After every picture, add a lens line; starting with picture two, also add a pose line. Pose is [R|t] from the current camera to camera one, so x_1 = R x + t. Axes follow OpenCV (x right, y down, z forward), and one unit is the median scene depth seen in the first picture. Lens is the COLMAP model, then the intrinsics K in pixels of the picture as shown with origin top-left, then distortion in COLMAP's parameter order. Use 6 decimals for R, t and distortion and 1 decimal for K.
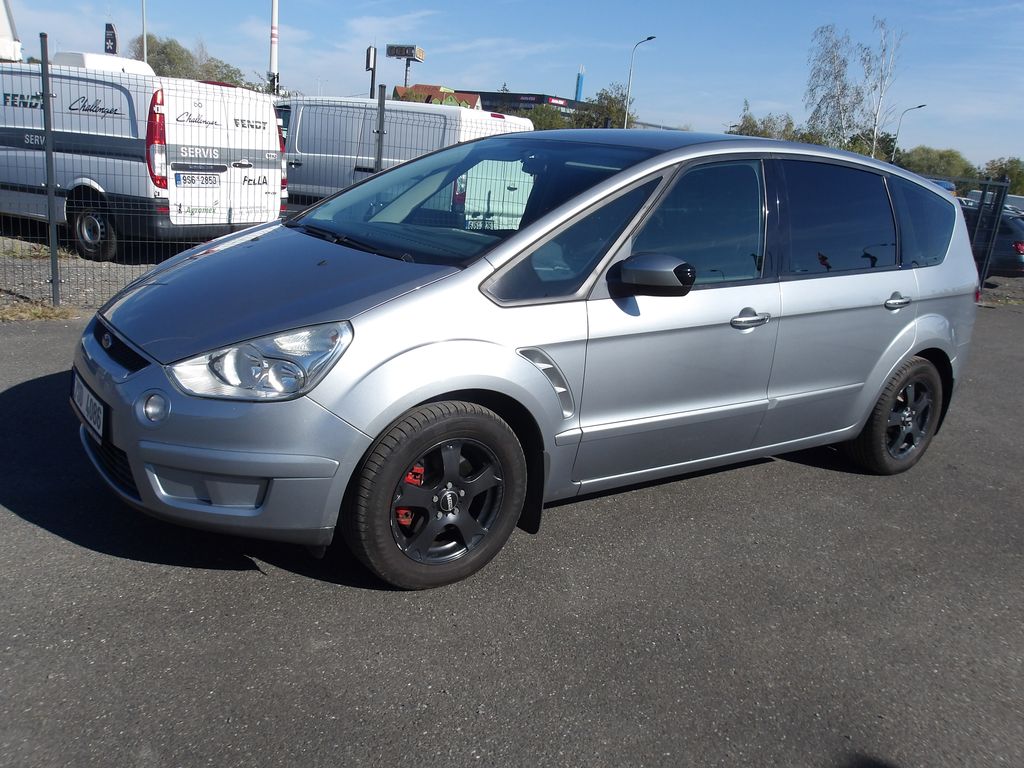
lens RADIAL K [[876.3, 0, 515.4], [0, 876.3, 385.1], [0, 0, 1]] dist [-0.010732, 0.021574]
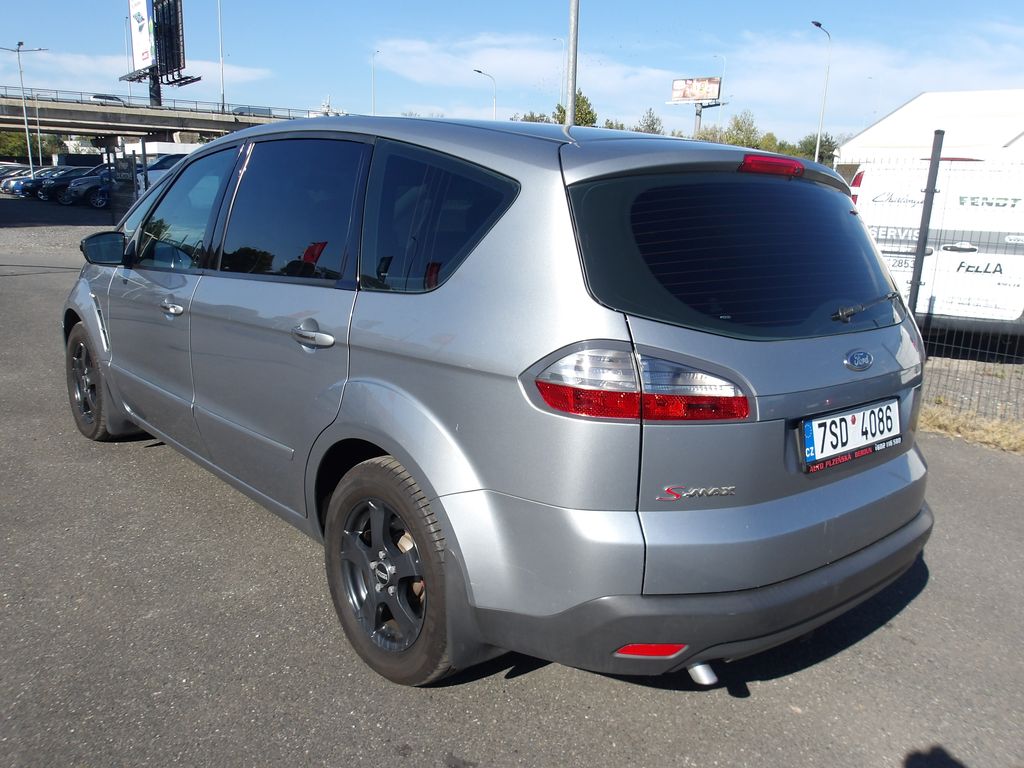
lens RADIAL K [[876.3, 0, 505.2], [0, 876.3, 387.7], [0, 0, 1]] dist [-0.010732, 0.021574]
pose [[0.082733, 0.127447, -0.988389, 1.074144], [-0.286942, 0.952835, 0.098844, -0.163780], [0.954369, 0.275432, 0.115400, 1.068869]]
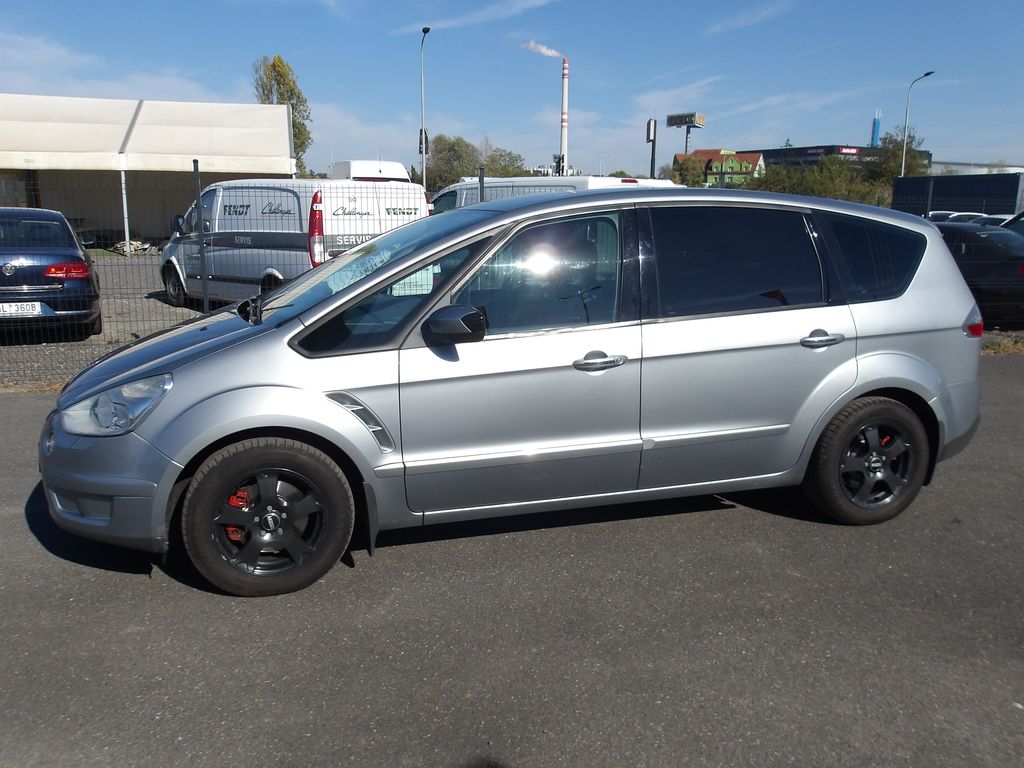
lens RADIAL K [[876.3, 0, 512.4], [0, 876.3, 386.1], [0, 0, 1]] dist [-0.010732, 0.021574]
pose [[0.942018, -0.025963, -0.334556, 0.434707], [0.001559, 0.997330, -0.073006, 0.024786], [0.335558, 0.068252, 0.939544, -0.011816]]
